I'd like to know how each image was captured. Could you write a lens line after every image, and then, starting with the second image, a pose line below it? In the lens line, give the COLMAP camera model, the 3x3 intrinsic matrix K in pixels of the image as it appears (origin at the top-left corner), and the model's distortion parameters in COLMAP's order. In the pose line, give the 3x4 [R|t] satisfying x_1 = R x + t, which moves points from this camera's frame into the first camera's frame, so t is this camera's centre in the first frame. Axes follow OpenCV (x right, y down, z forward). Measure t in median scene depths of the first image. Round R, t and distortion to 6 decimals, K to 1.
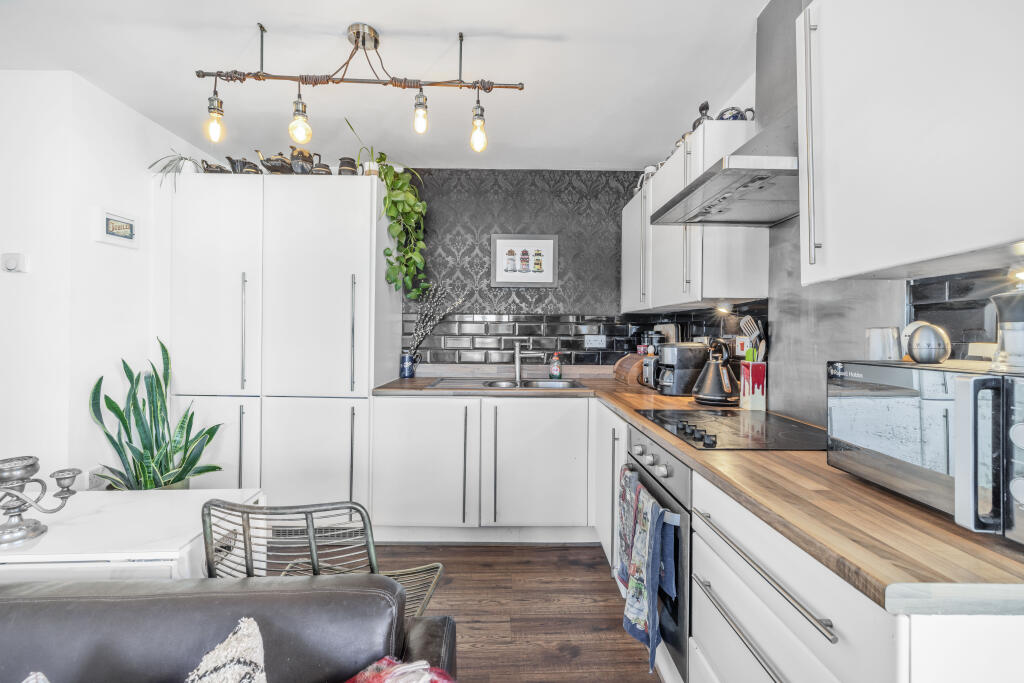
lens RADIAL K [[434.8, 0, 512.9], [0, 434.8, 333.4], [0, 0, 1]] dist [0.001013, -0.000298]
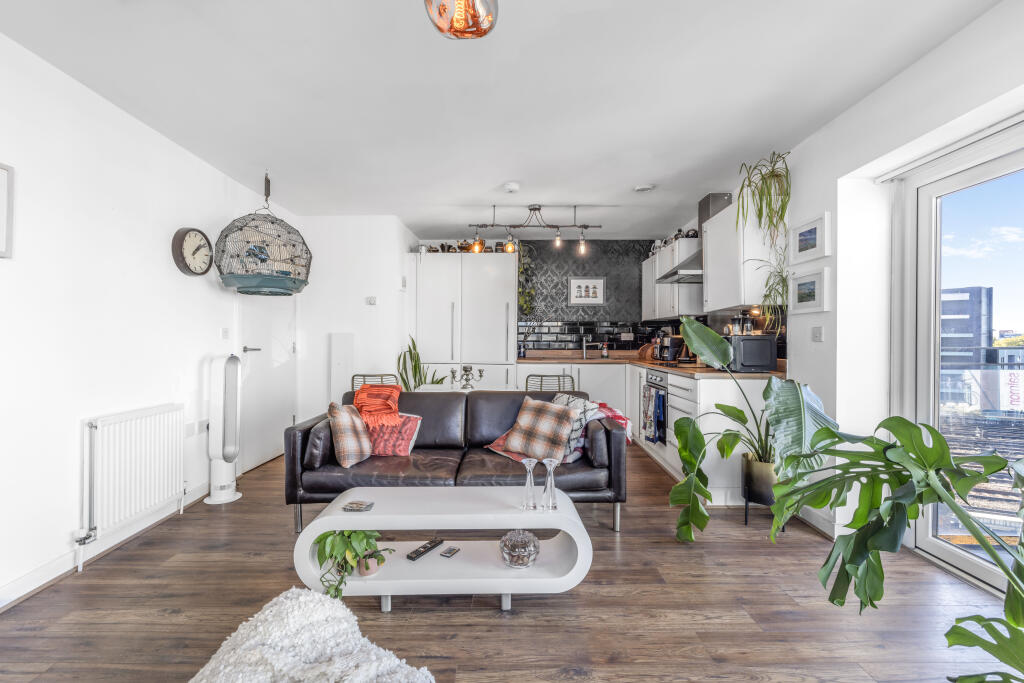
lens RADIAL K [[434.8, 0, 513.6], [0, 434.8, 343.7], [0, 0, 1]] dist [0.001013, -0.000298]
pose [[0.999290, -0.006180, -0.037170, -0.208729], [0.006599, 0.999916, 0.011153, 0.024555], [0.037098, -0.011390, 0.999247, -0.790742]]
